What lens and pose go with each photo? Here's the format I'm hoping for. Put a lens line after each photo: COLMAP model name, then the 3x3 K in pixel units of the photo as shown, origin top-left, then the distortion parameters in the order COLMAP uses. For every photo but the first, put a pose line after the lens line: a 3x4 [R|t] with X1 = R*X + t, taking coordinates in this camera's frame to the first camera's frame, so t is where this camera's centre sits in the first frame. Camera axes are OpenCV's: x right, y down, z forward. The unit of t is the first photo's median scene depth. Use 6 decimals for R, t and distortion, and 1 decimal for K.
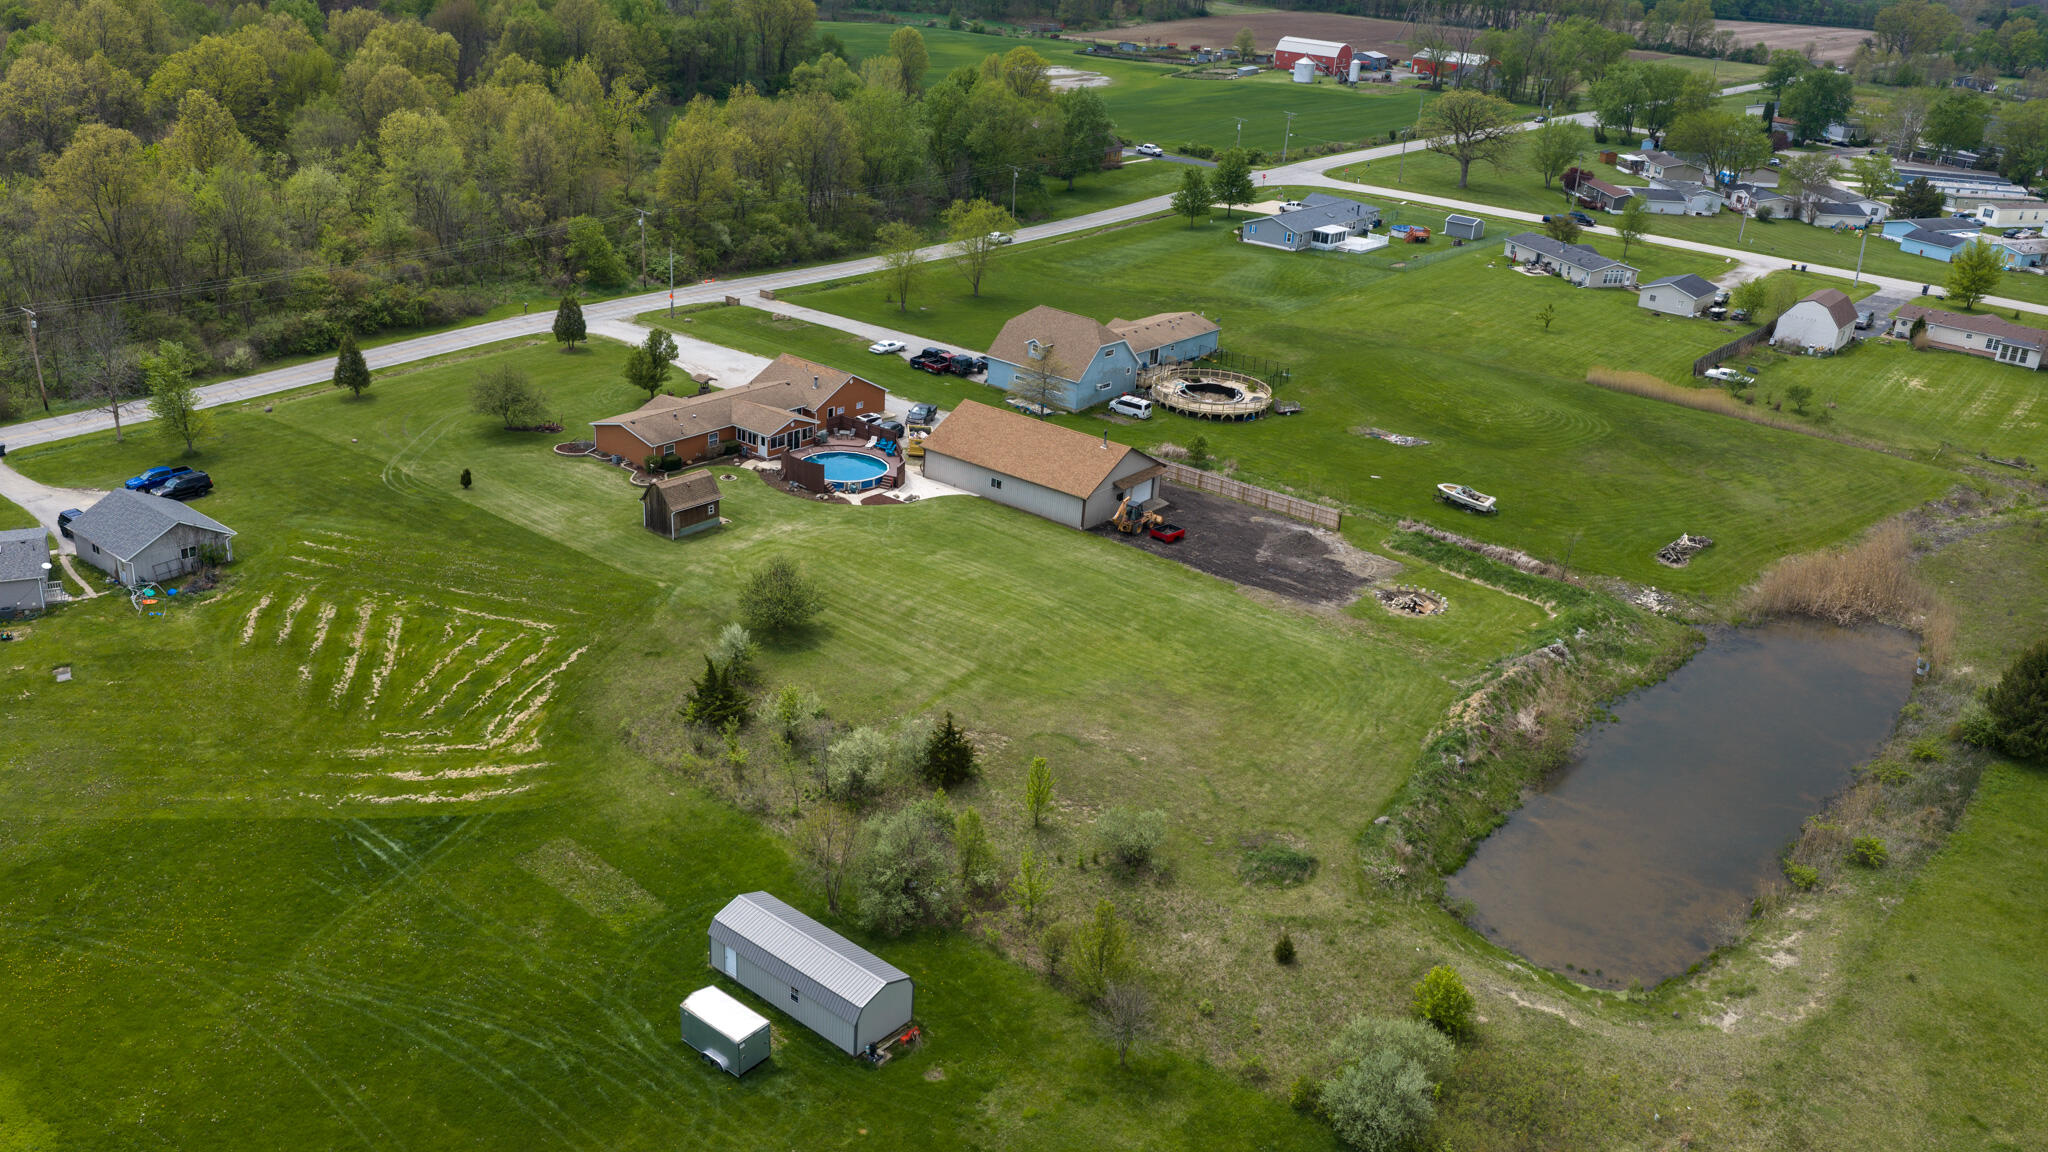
lens RADIAL K [[1691.0, 0, 1024.0], [0, 1691.0, 576.0], [0, 0, 1]] dist [0.028413, -0.057409]
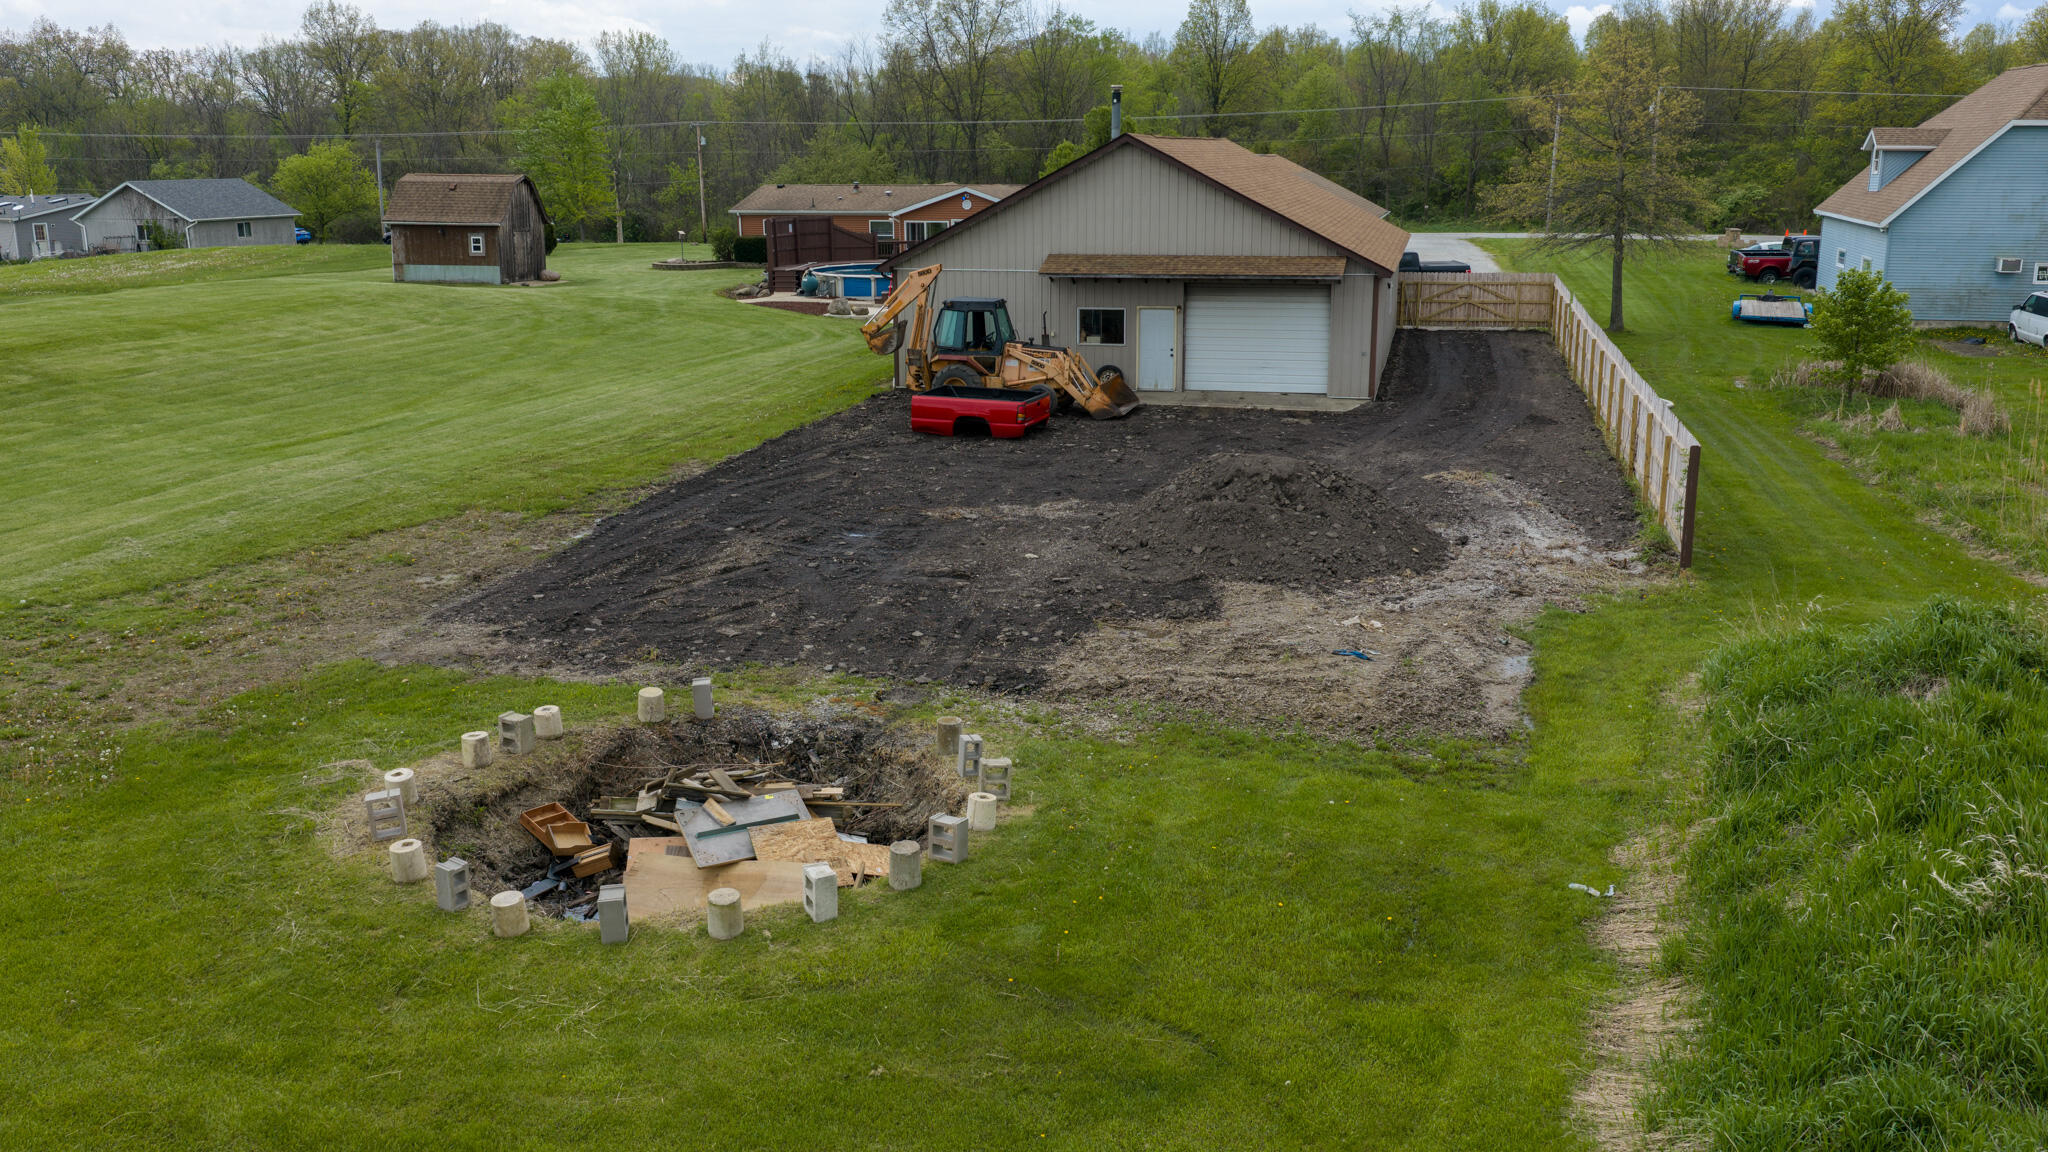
lens RADIAL K [[1691.0, 0, 1024.0], [0, 1691.0, 576.0], [0, 0, 1]] dist [0.028413, -0.057409]
pose [[0.394522, 0.153511, -0.905973, 0.300356], [-0.335588, 0.941913, 0.013463, -0.007212], [0.855414, 0.298722, 0.423121, 0.851435]]
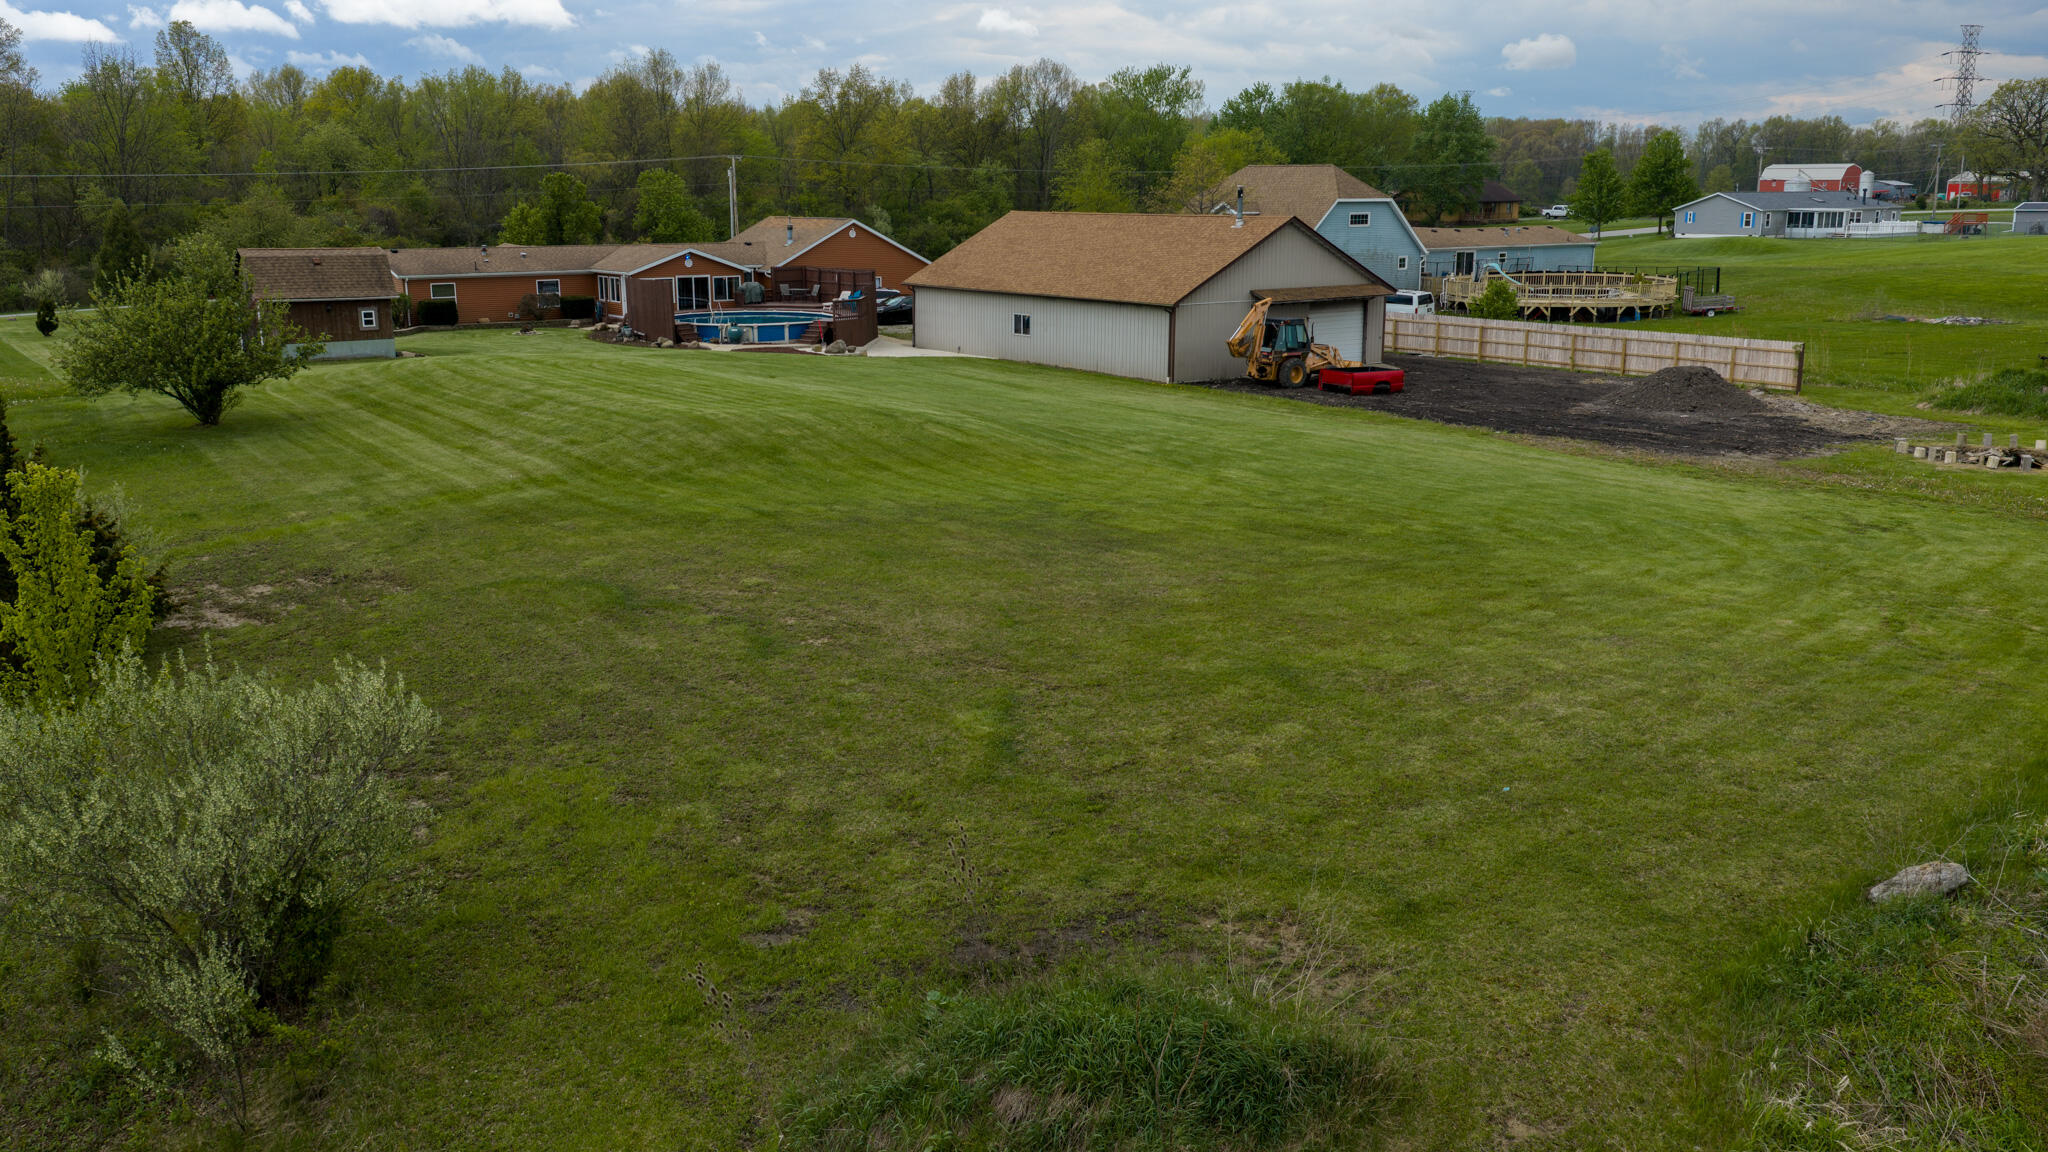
lens RADIAL K [[1691.0, 0, 1024.0], [0, 1691.0, 576.0], [0, 0, 1]] dist [0.028413, -0.057409]
pose [[0.960327, -0.005180, -0.278828, 0.115383], [-0.044551, 0.984137, -0.171725, 0.096297], [0.275294, 0.177334, 0.944863, 0.540716]]
